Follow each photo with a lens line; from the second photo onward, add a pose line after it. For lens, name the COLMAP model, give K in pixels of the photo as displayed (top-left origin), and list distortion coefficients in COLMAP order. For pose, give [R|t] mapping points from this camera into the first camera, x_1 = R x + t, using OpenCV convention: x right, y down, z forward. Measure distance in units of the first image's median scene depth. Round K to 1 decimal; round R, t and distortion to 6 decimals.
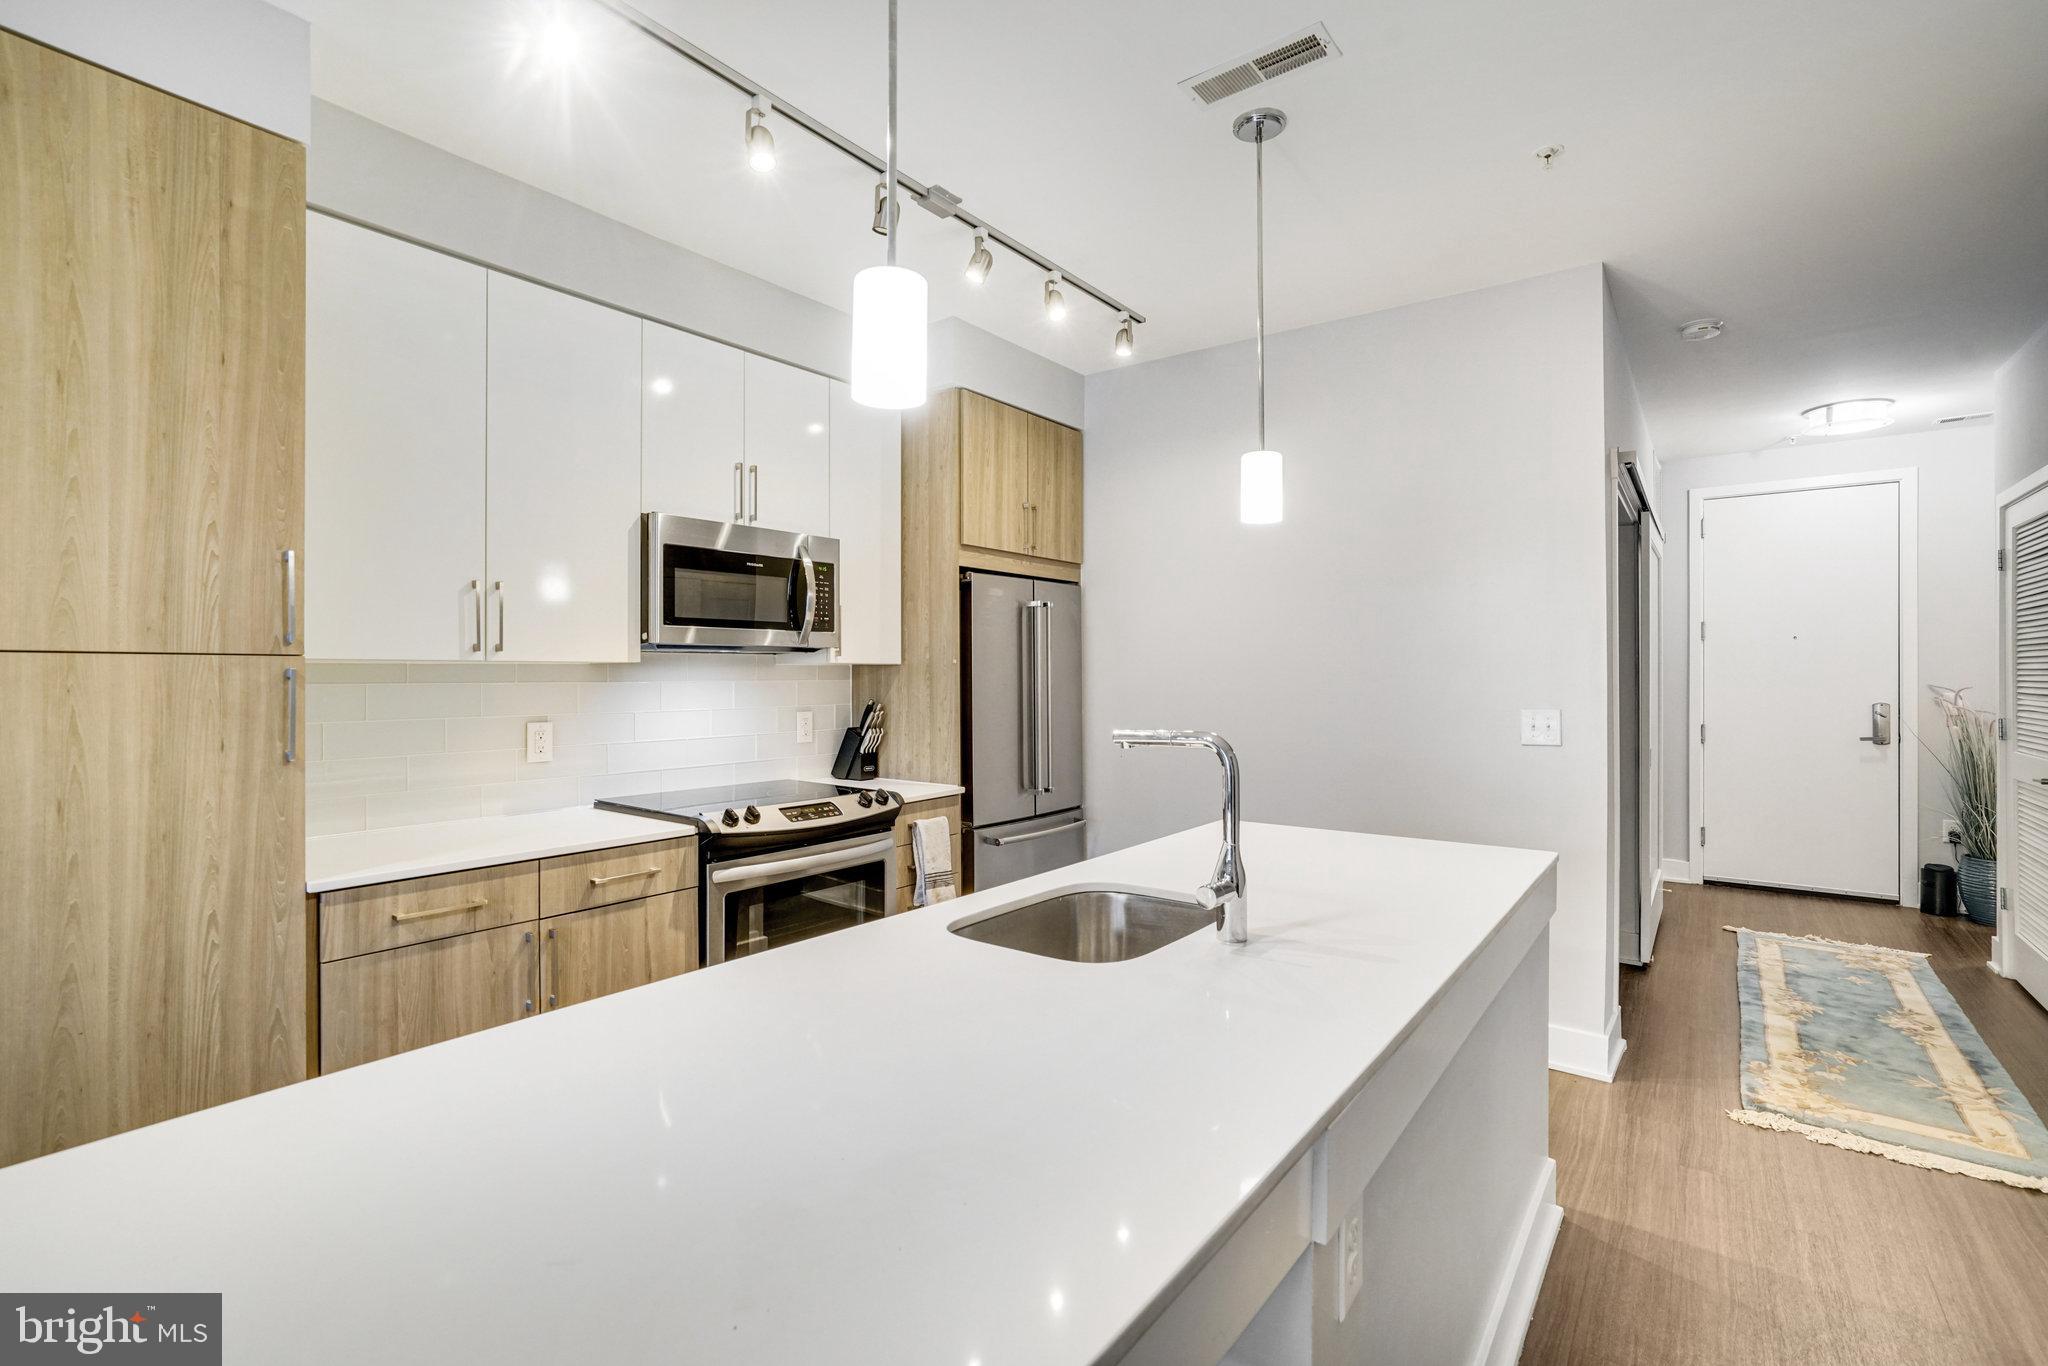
lens RADIAL K [[948.2, 0, 1016.9], [0, 948.2, 674.2], [0, 0, 1]] dist [0.000788, 0.000175]
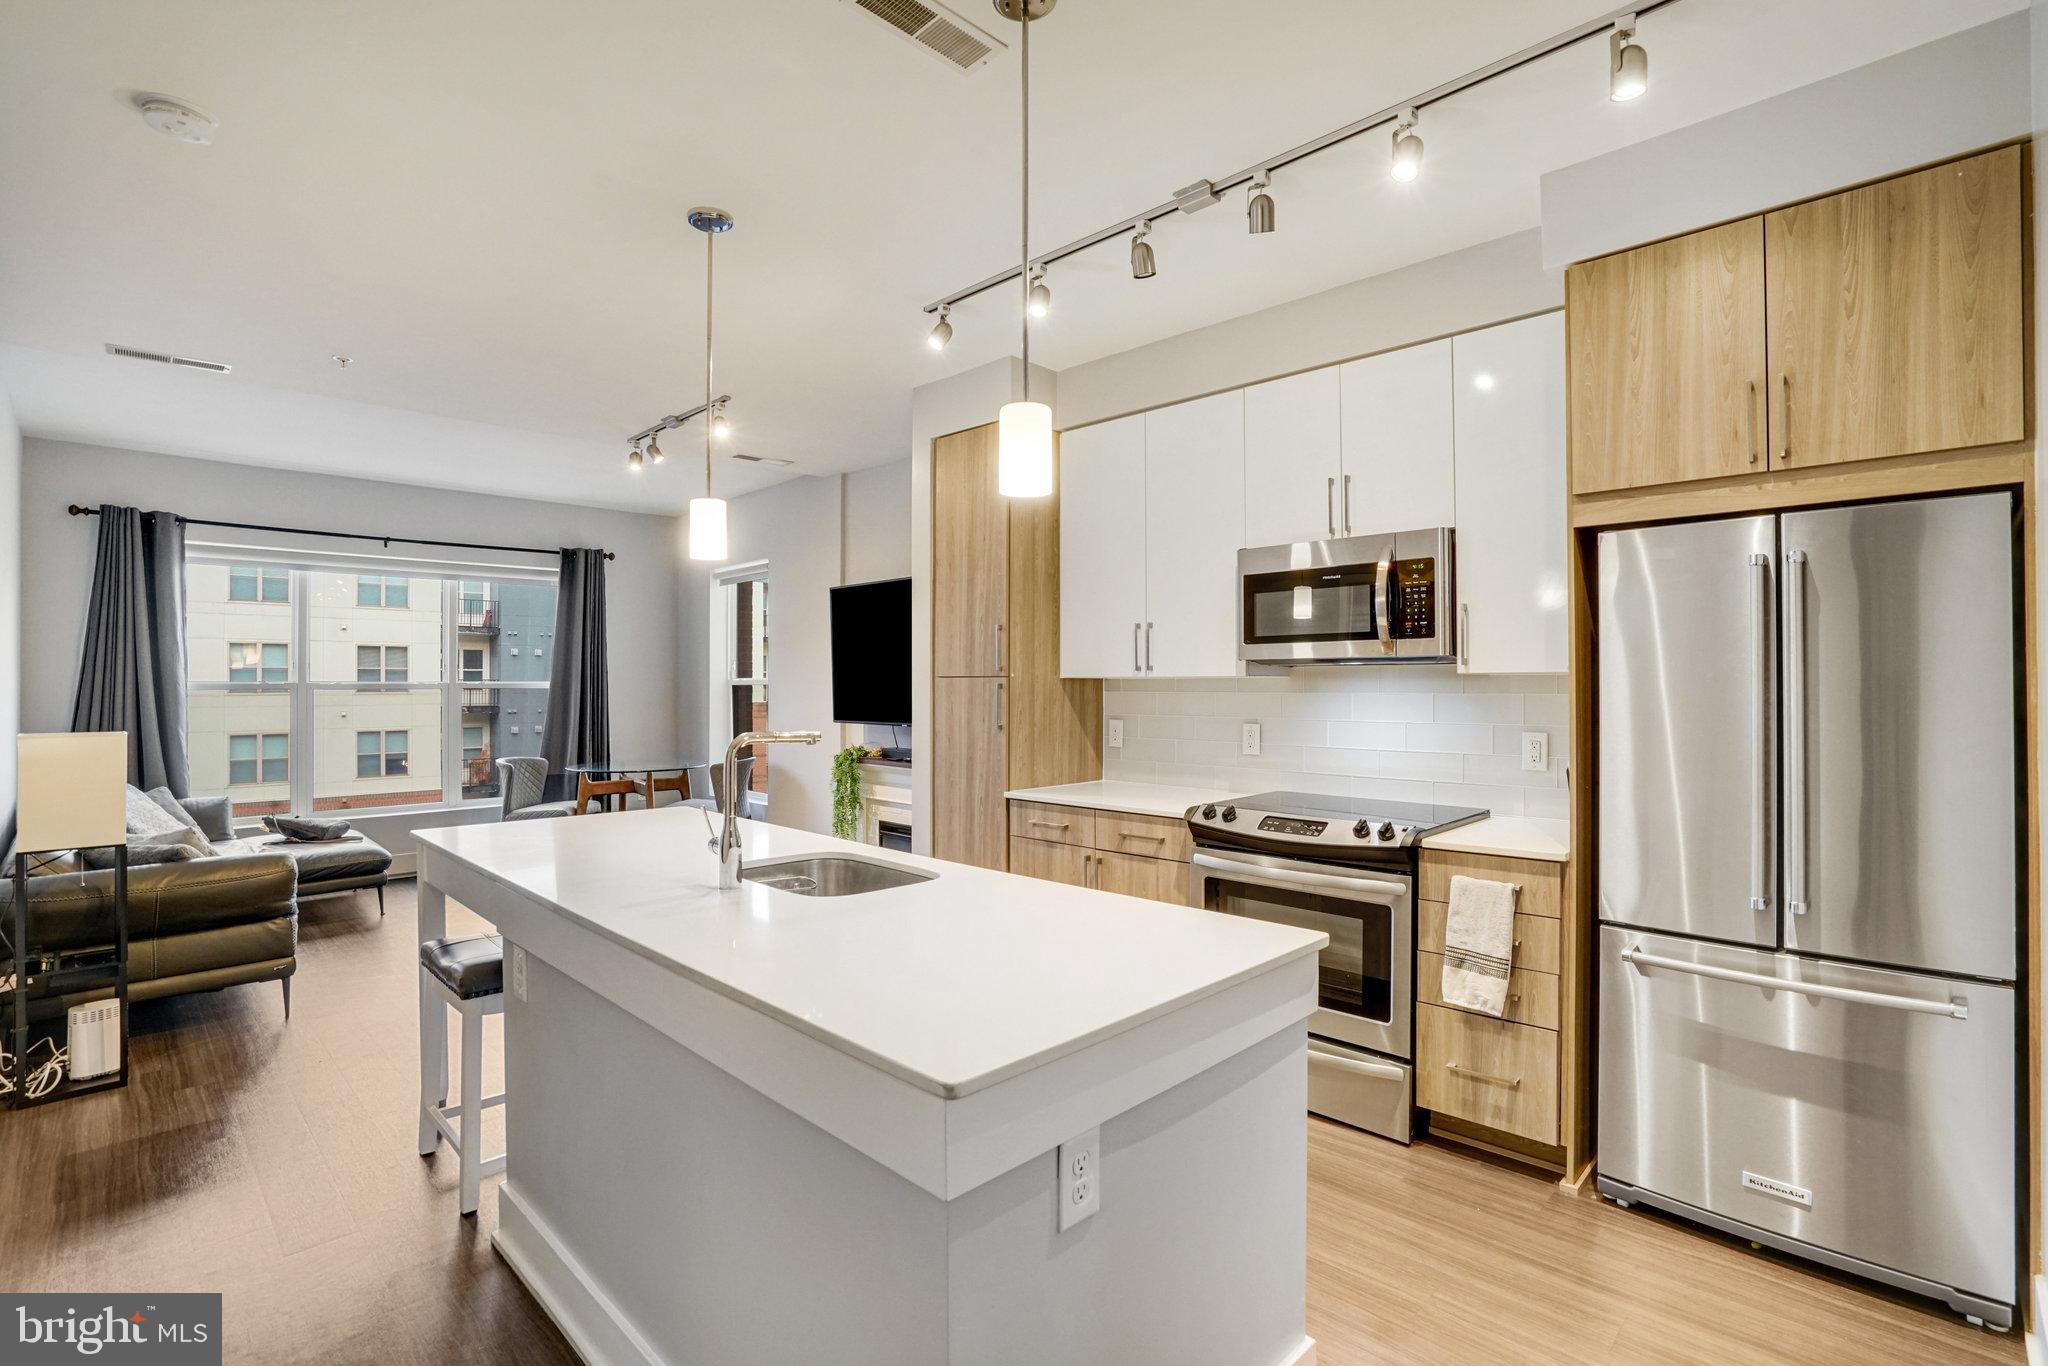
lens RADIAL K [[948.2, 0, 1016.9], [0, 948.2, 681.6], [0, 0, 1]] dist [0.000788, 0.000175]
pose [[-0.112361, 0.002218, -0.993665, 0.842177], [0.004613, 0.999988, 0.001710, -0.009312], [0.993657, -0.004391, -0.112370, 0.870711]]
